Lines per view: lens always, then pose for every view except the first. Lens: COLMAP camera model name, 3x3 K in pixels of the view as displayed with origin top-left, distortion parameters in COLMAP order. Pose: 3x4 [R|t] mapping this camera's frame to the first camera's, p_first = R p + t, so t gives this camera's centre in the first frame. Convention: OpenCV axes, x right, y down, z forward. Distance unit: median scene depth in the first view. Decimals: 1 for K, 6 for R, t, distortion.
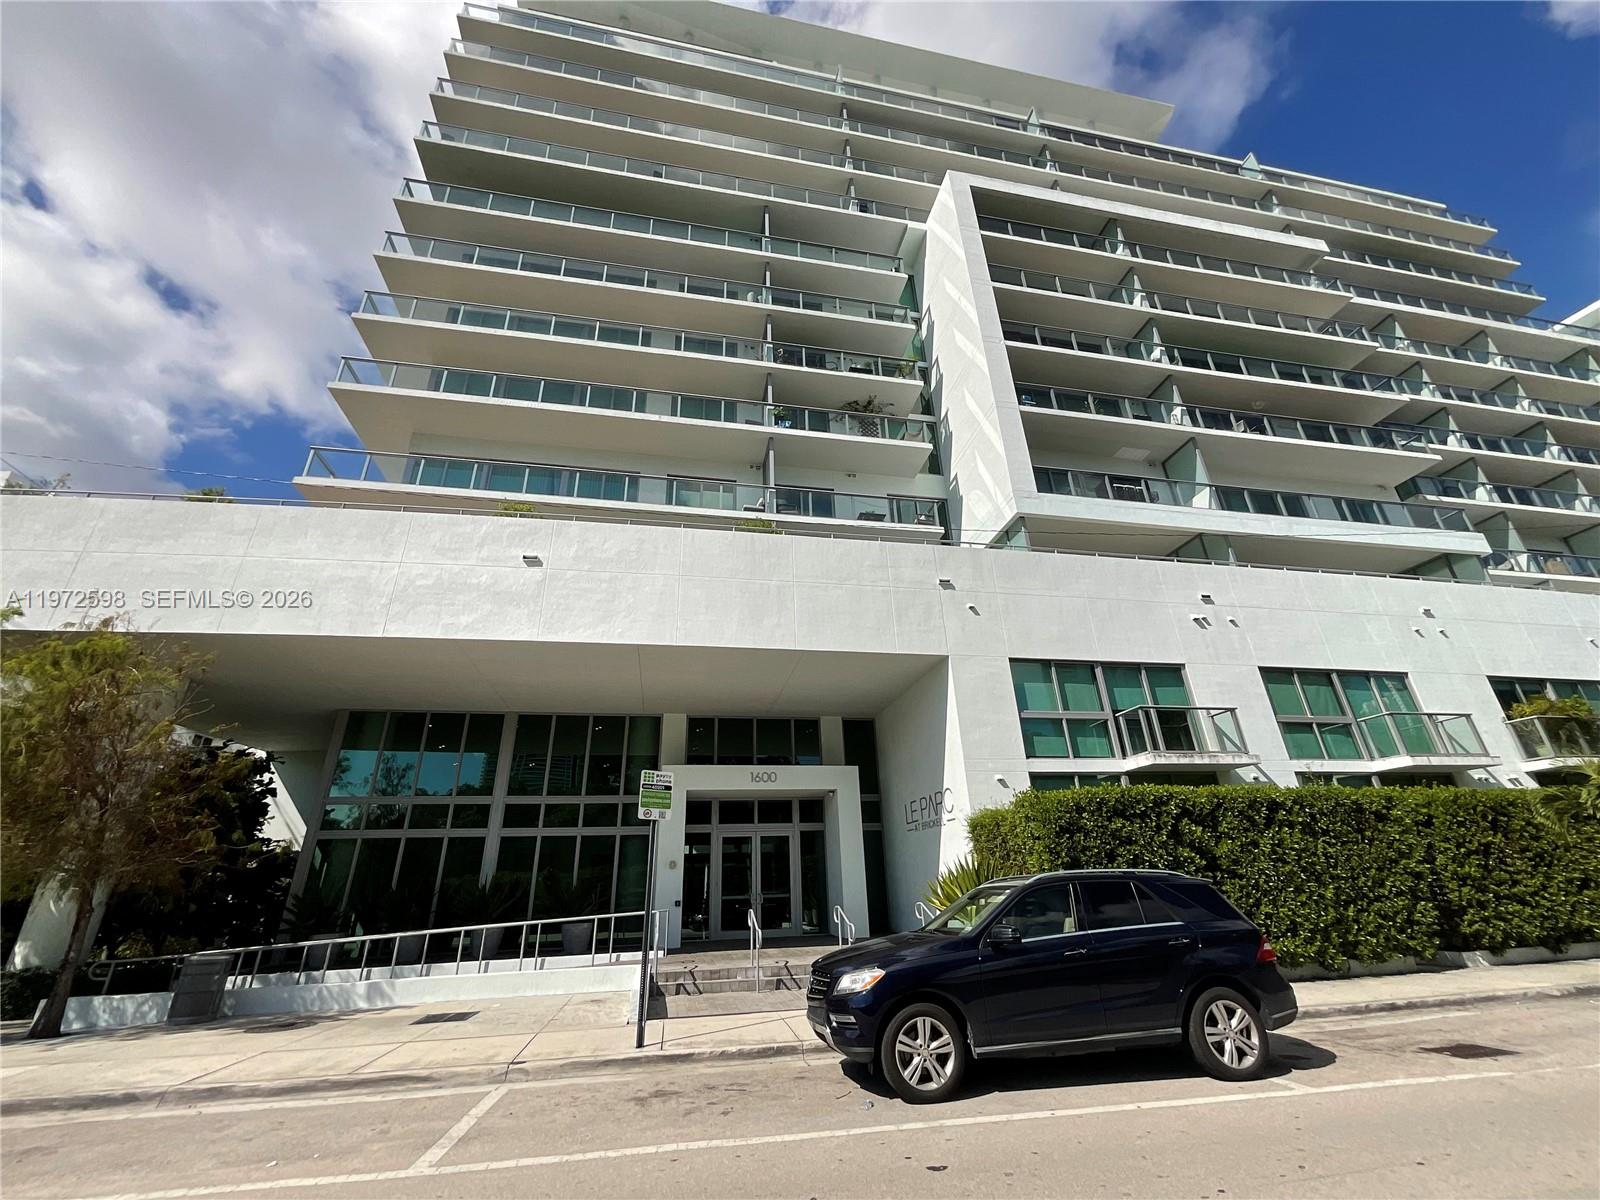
lens RADIAL K [[644.5, 0, 802.0], [0, 644.5, 600.8], [0, 0, 1]] dist [-0.002563, 0.000141]
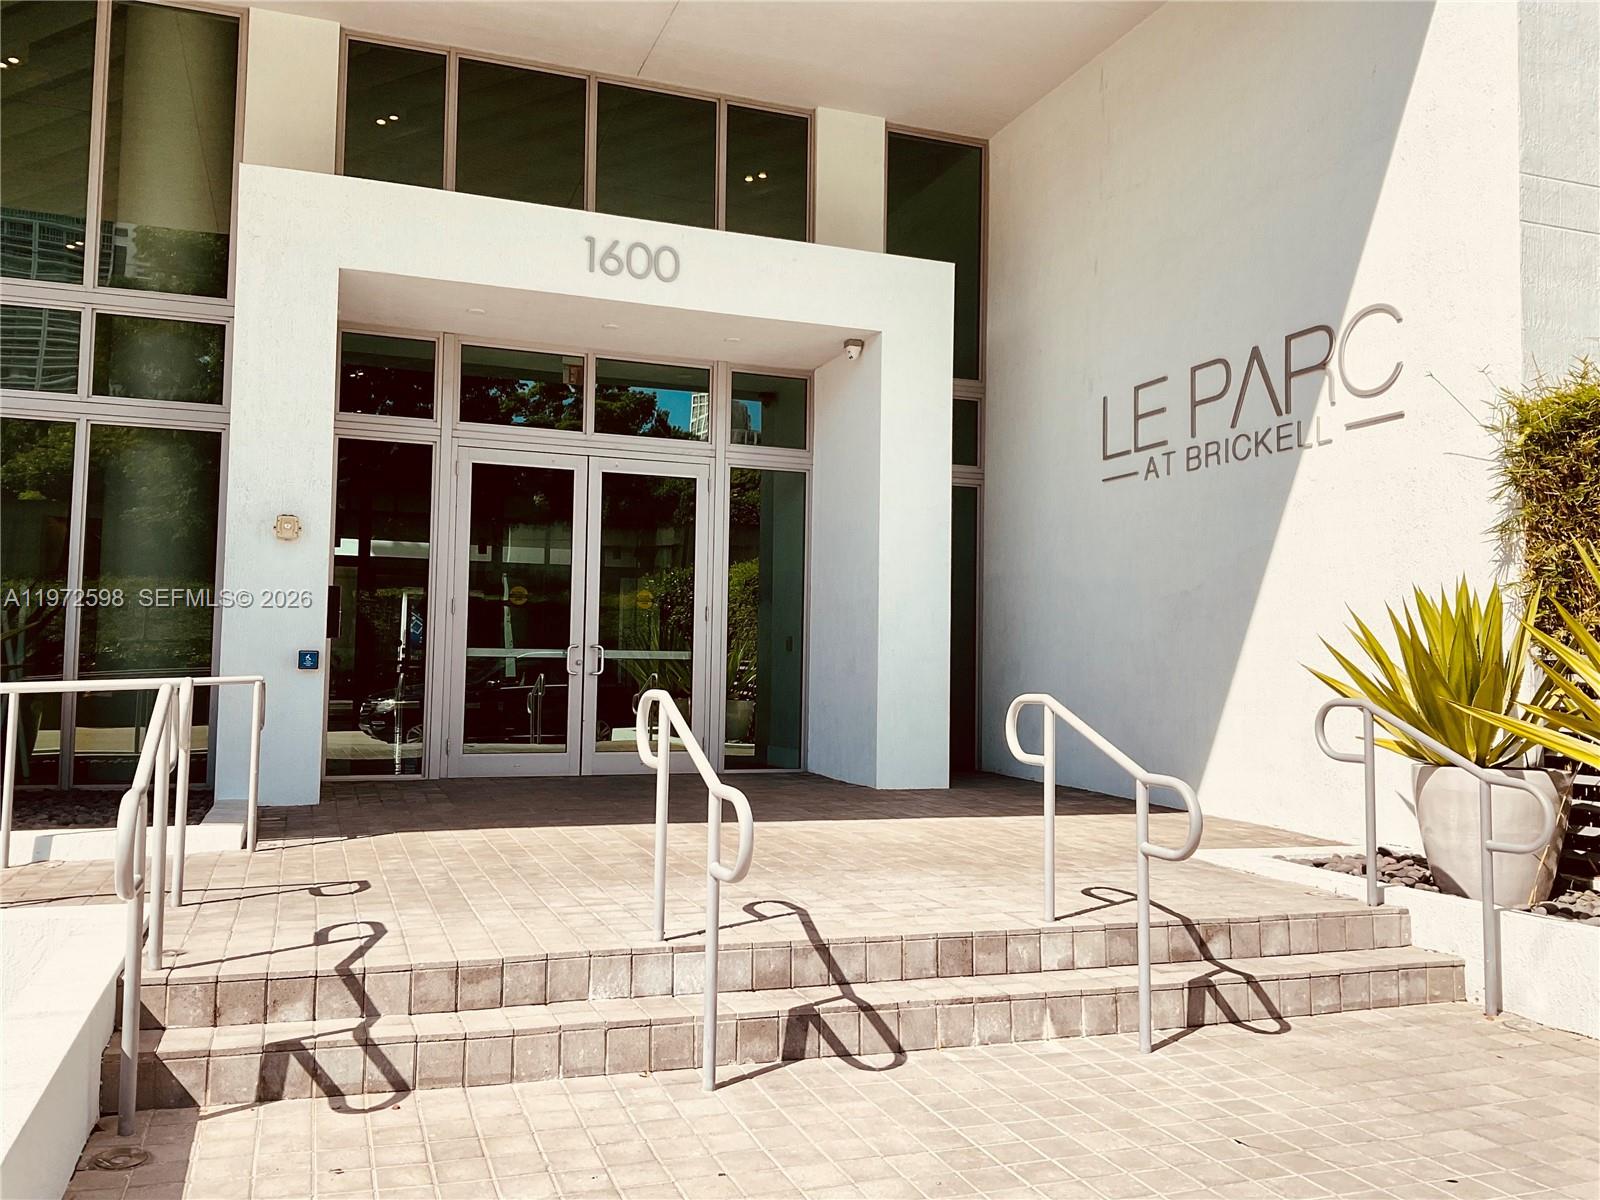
lens RADIAL K [[1342.7, 0, 800.5], [0, 1342.7, 597.6], [0, 0, 1]] dist [0.019673, 0.003244]
pose [[0.987050, 0.057309, 0.149829, -0.065014], [-0.107921, 0.928270, 0.355904, 0.192573], [-0.118685, -0.367465, 0.922433, 0.400760]]
